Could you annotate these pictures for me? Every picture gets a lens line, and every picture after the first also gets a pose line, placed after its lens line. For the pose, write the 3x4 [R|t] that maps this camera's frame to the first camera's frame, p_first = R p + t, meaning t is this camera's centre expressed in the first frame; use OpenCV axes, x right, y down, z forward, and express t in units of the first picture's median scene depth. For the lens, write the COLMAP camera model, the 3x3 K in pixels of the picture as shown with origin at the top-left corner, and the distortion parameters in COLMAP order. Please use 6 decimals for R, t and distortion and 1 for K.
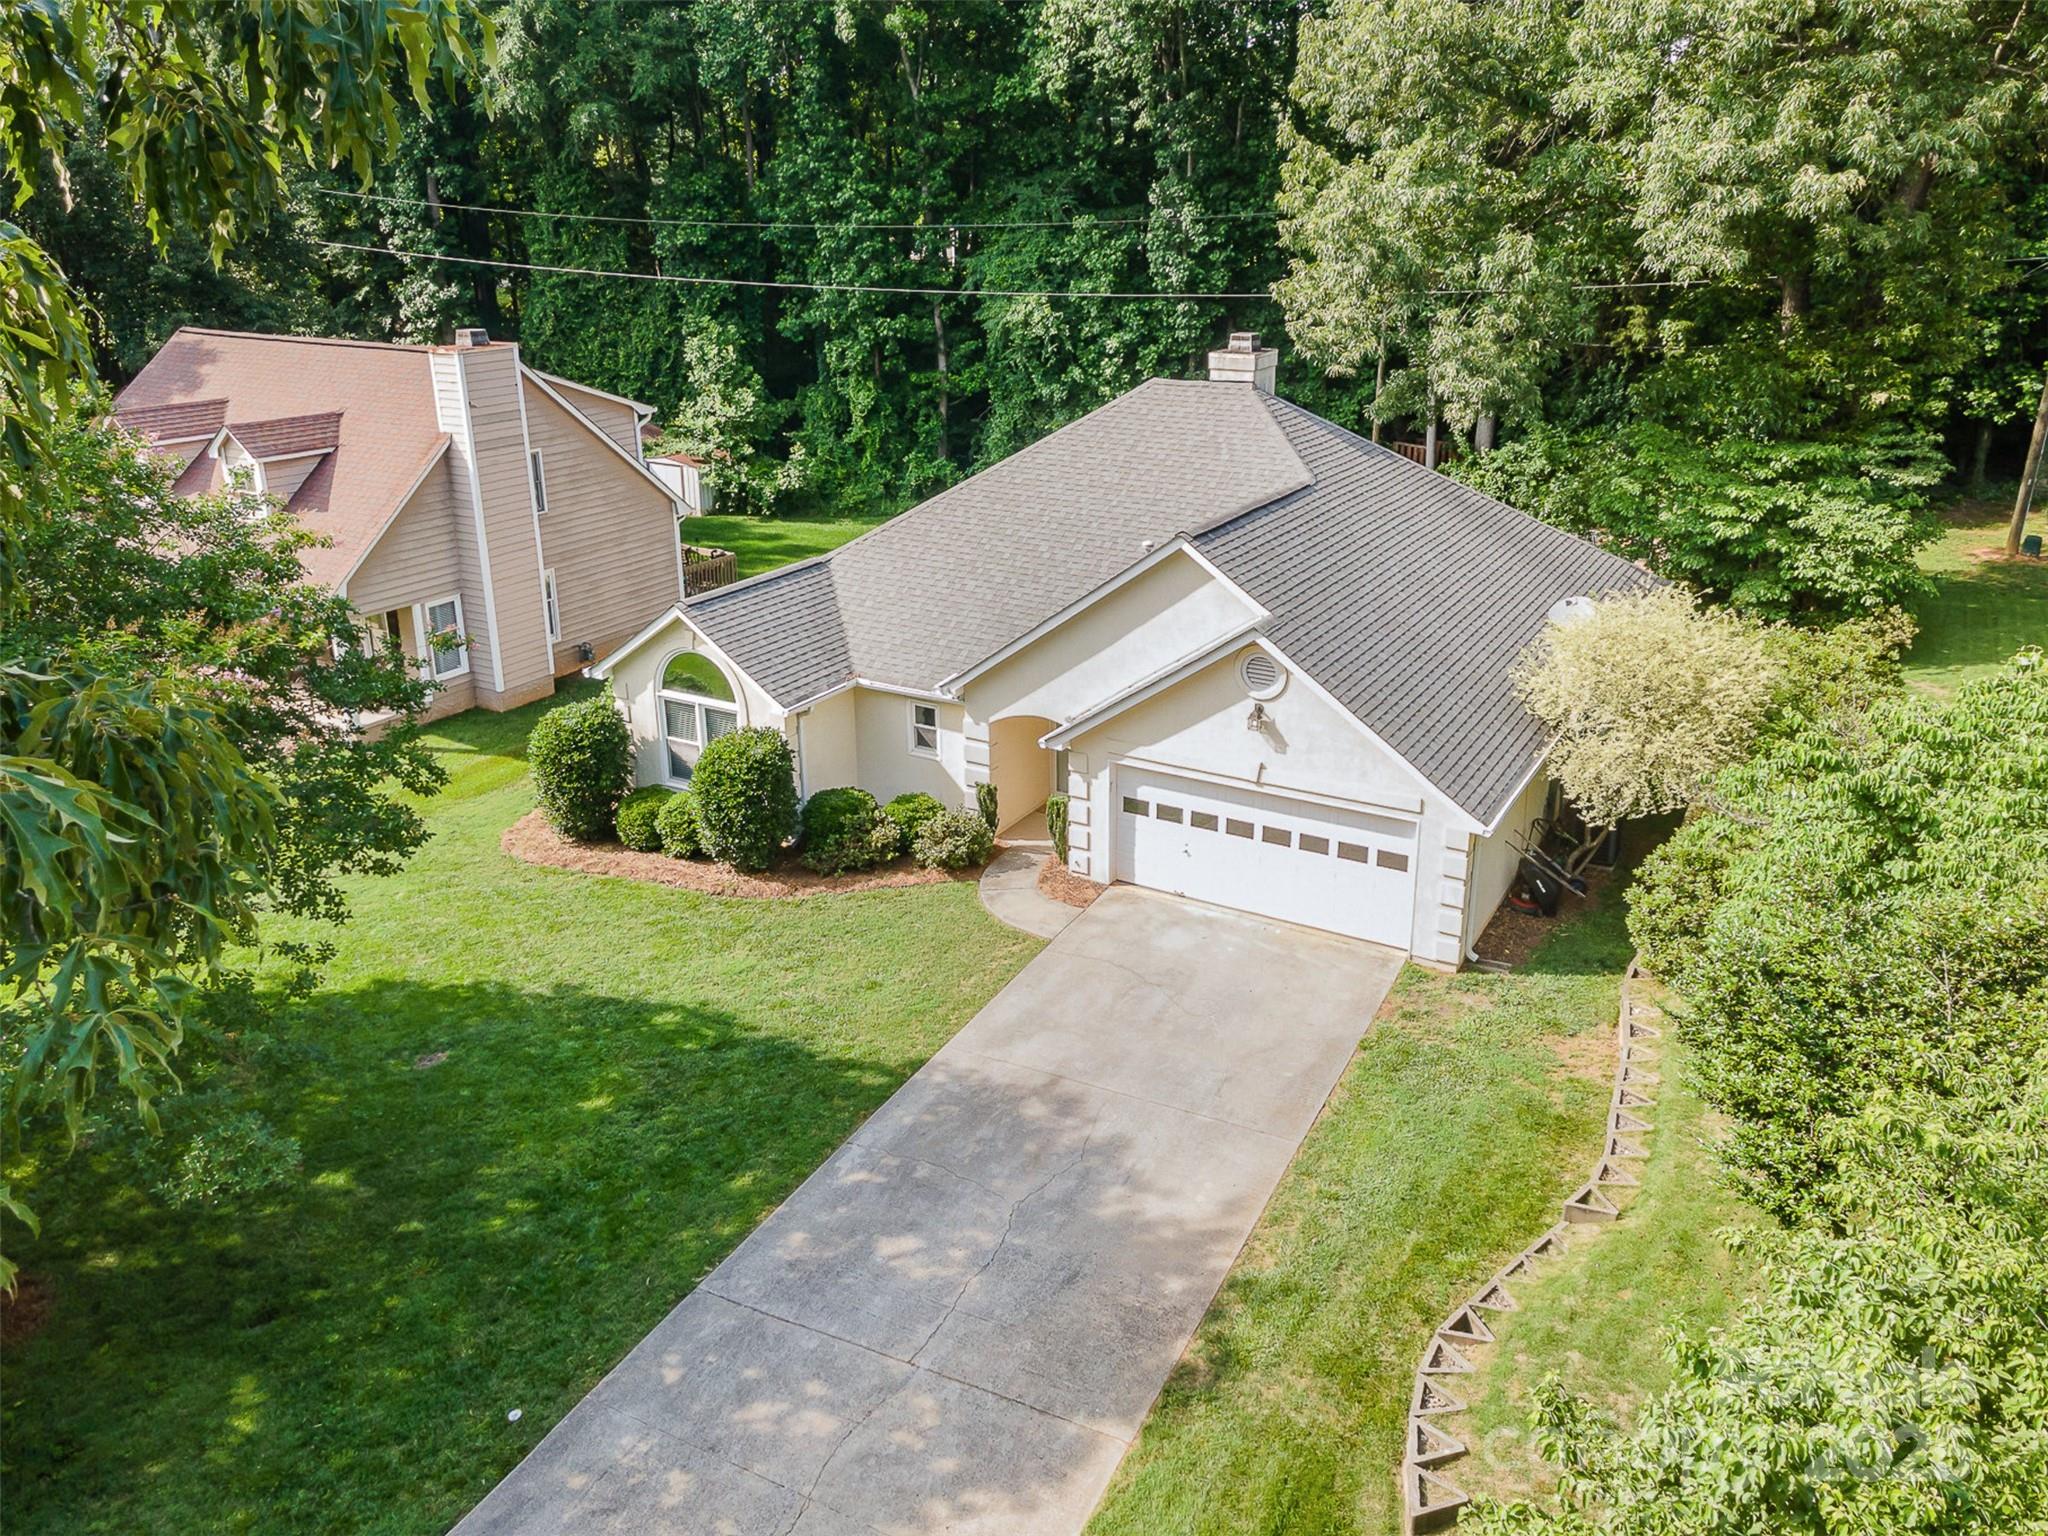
lens RADIAL K [[1508.4, 0, 1030.5], [0, 1508.4, 713.6], [0, 0, 1]] dist [0.055034, -0.001768]
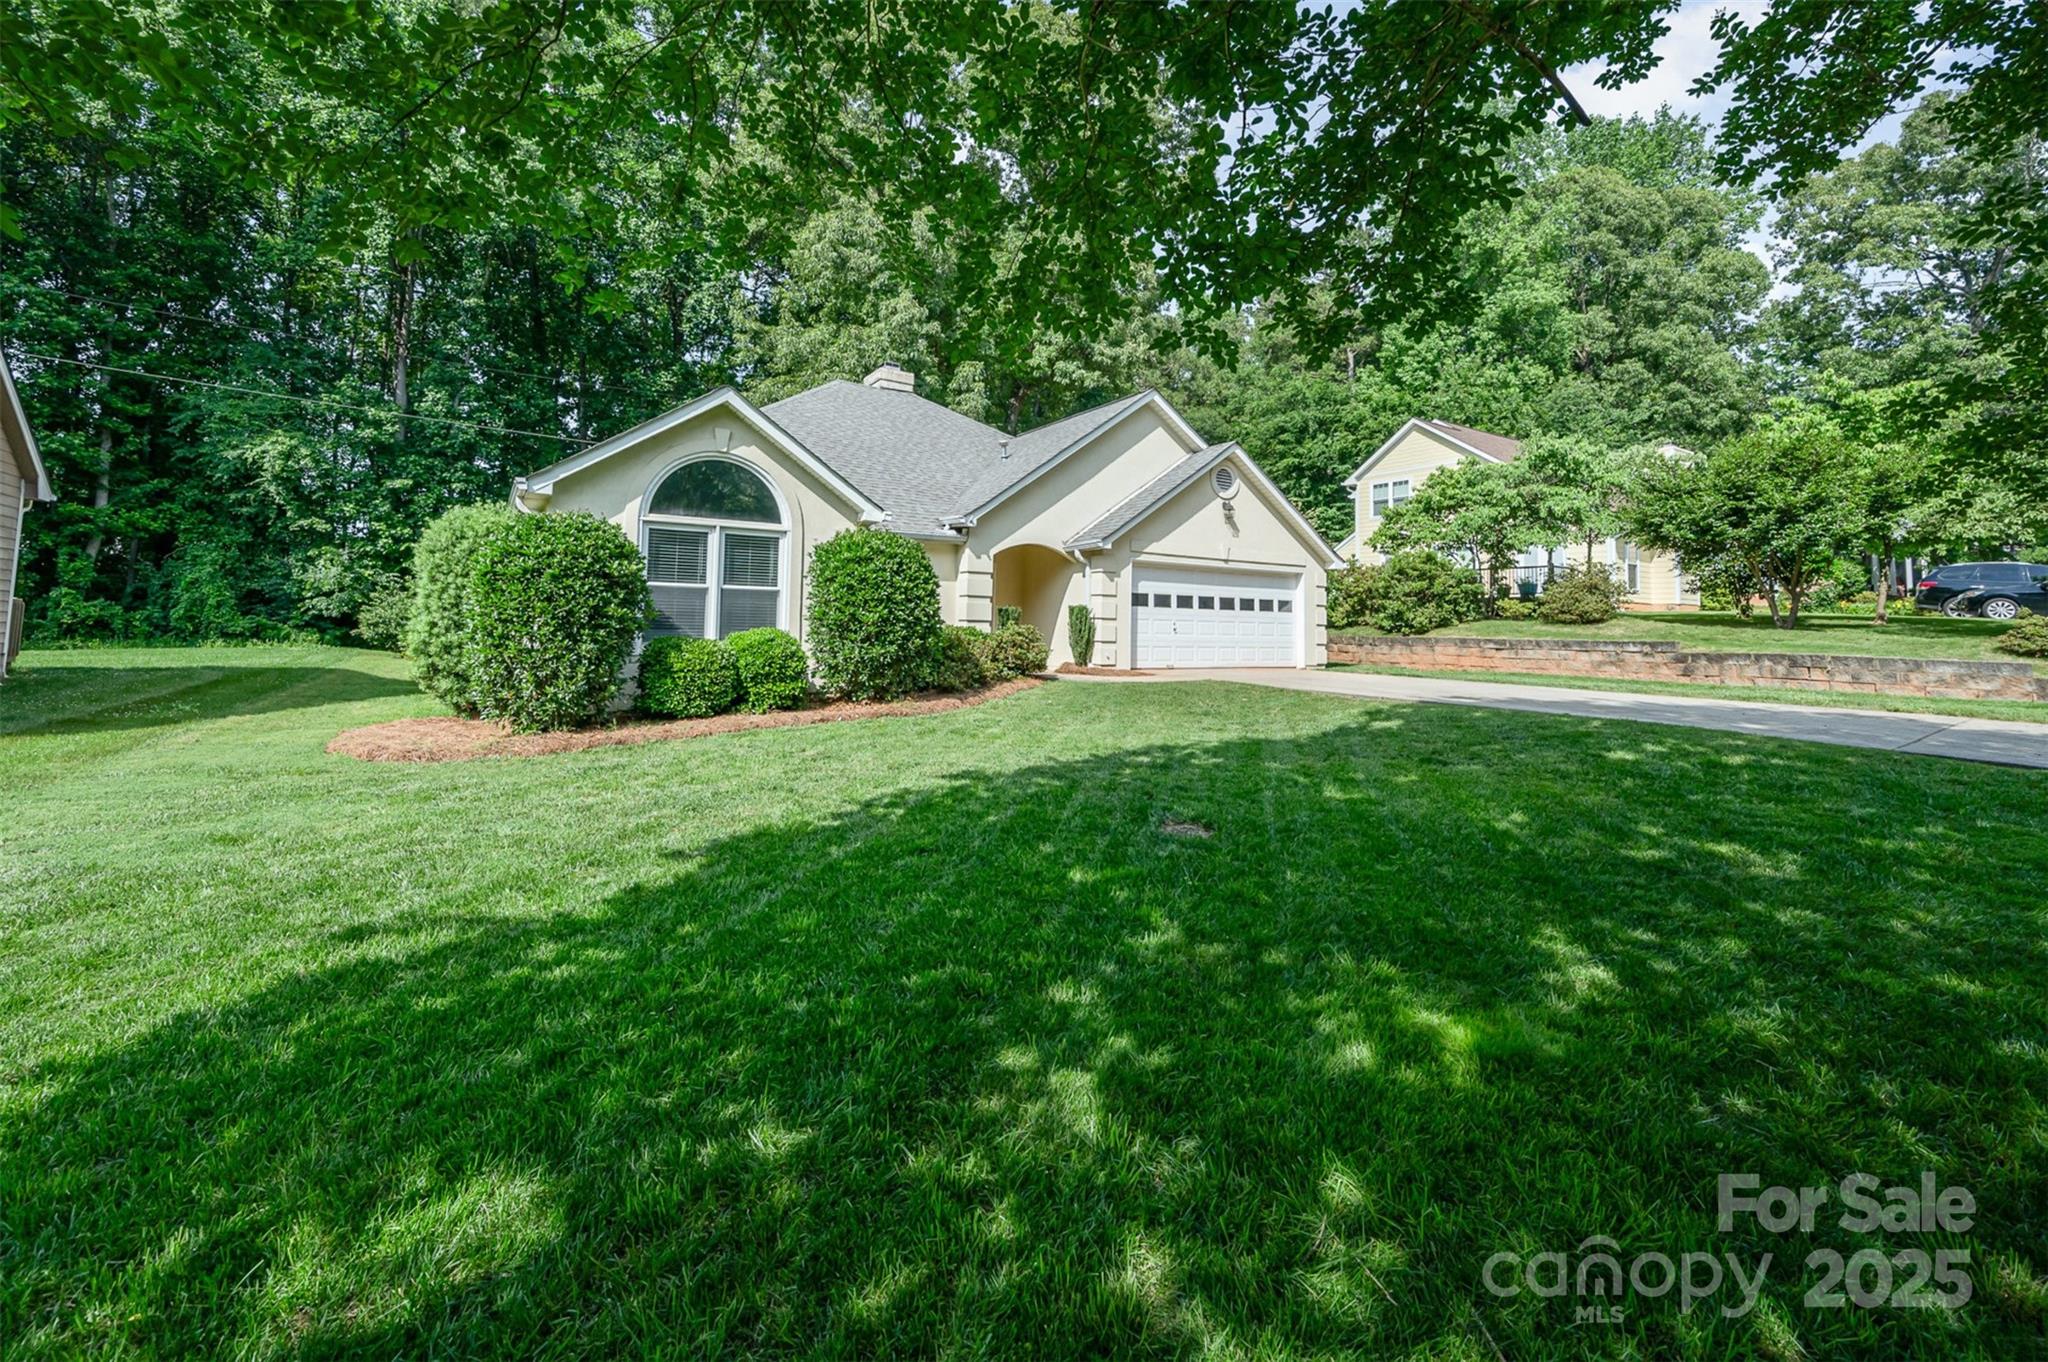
lens RADIAL K [[849.4, 0, 1023.2], [0, 849.4, 569.9], [0, 0, 1]] dist [0.000929, 0.000078]
pose [[0.457798, 0.078726, 0.885564, -0.549530], [0.258299, 0.941329, -0.217213, 0.152951], [-0.850707, 0.328180, 0.410604, 0.724056]]
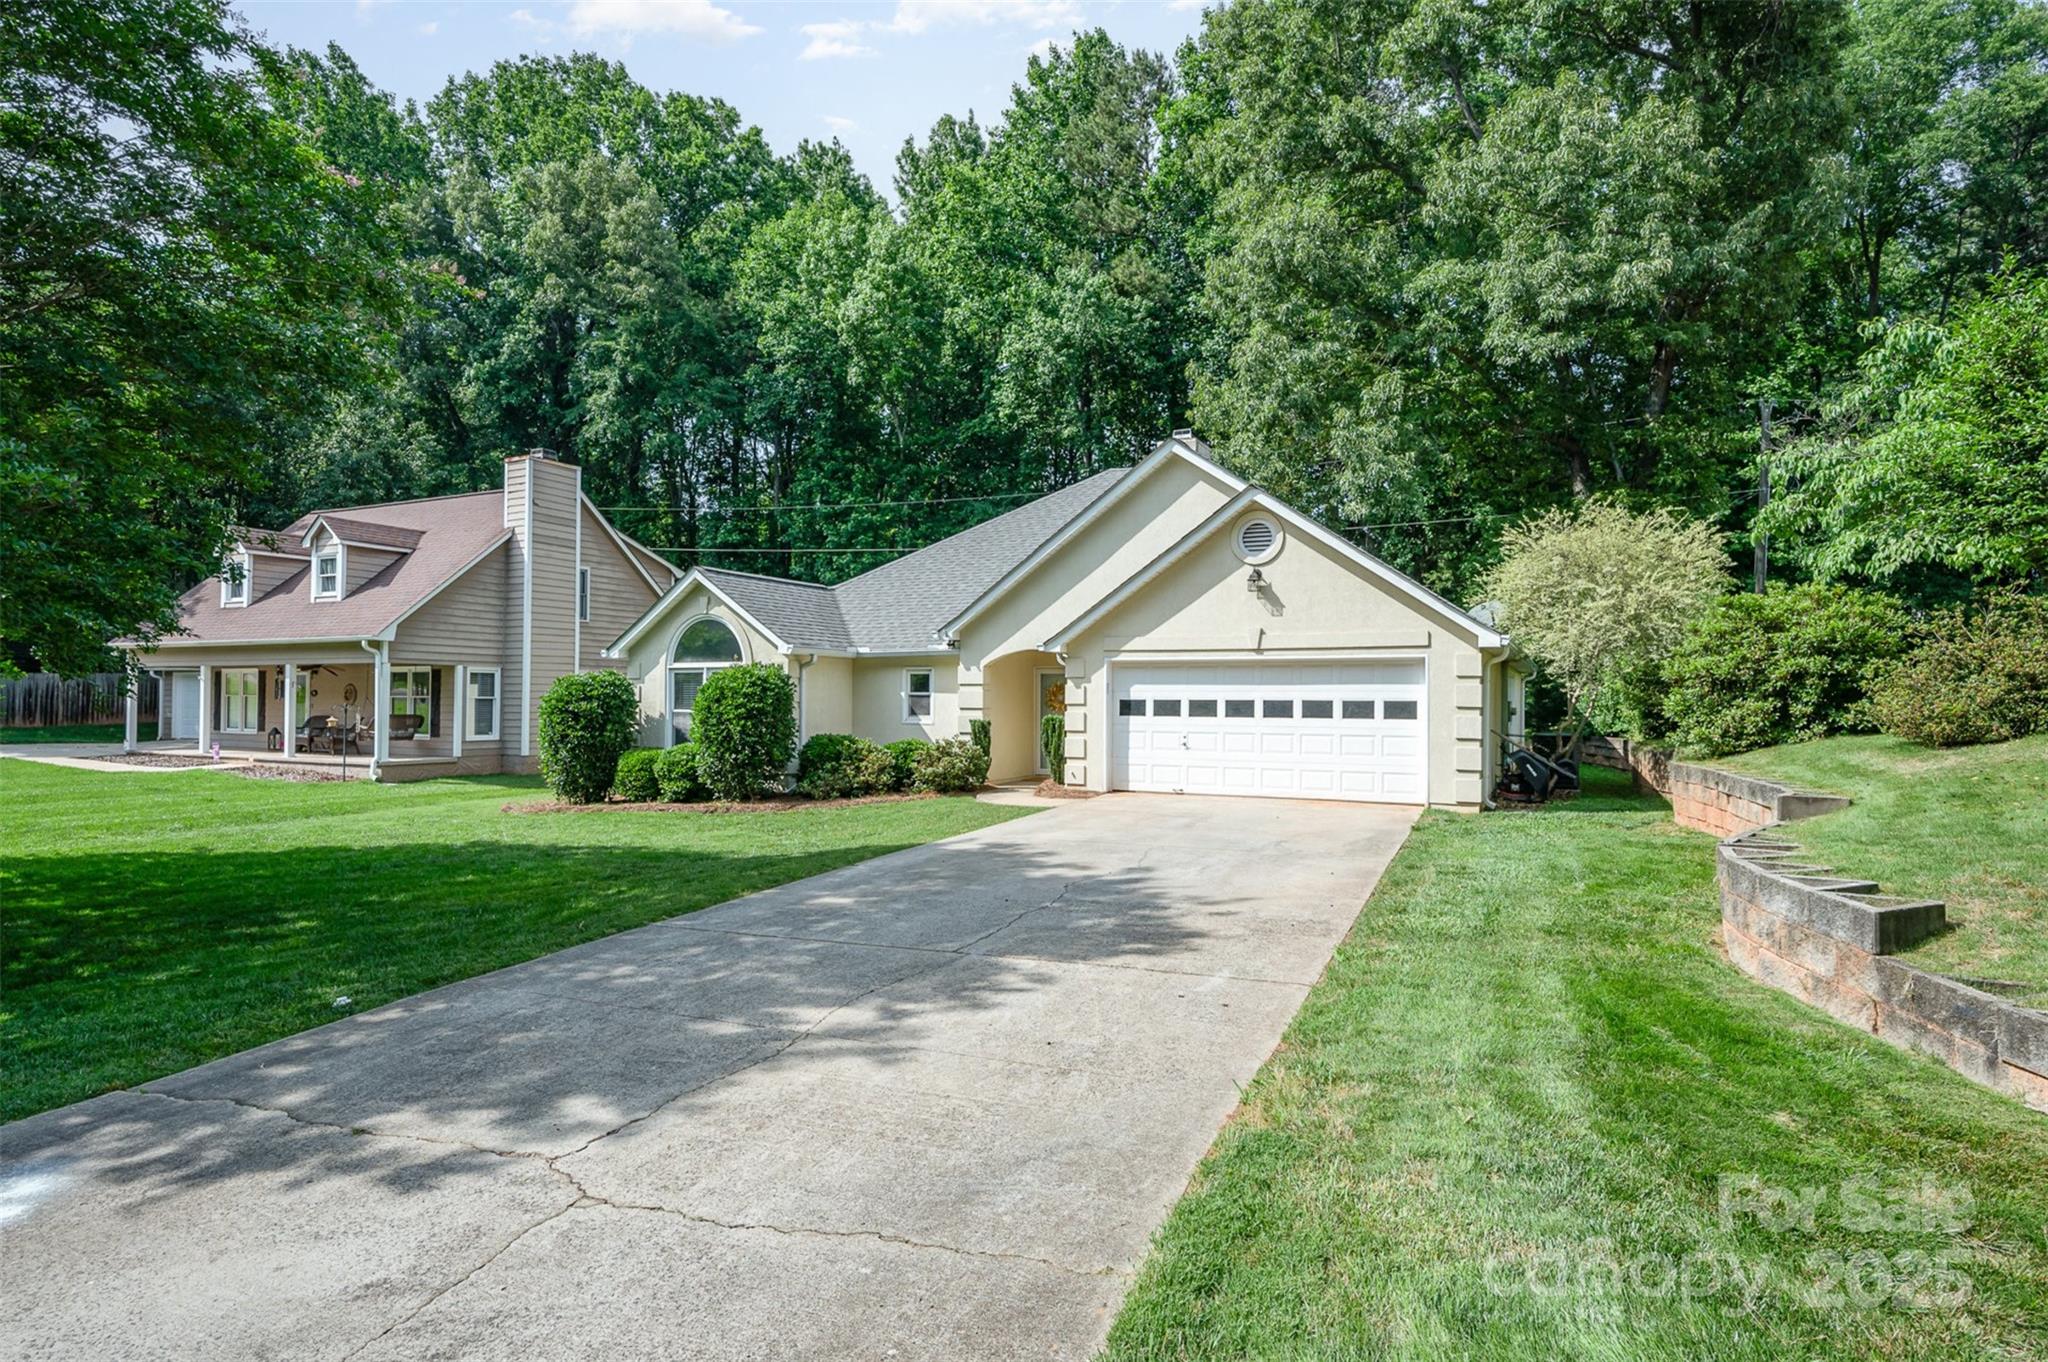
lens RADIAL K [[1089.0, 0, 1024.0], [0, 1089.0, 681.0], [0, 0, 1]] dist [-0.001022, 0.000298]
pose [[0.998097, 0.012386, 0.060409, -0.044680], [0.008180, 0.944372, -0.328777, 0.264512], [-0.061121, 0.328645, 0.942474, 0.278072]]
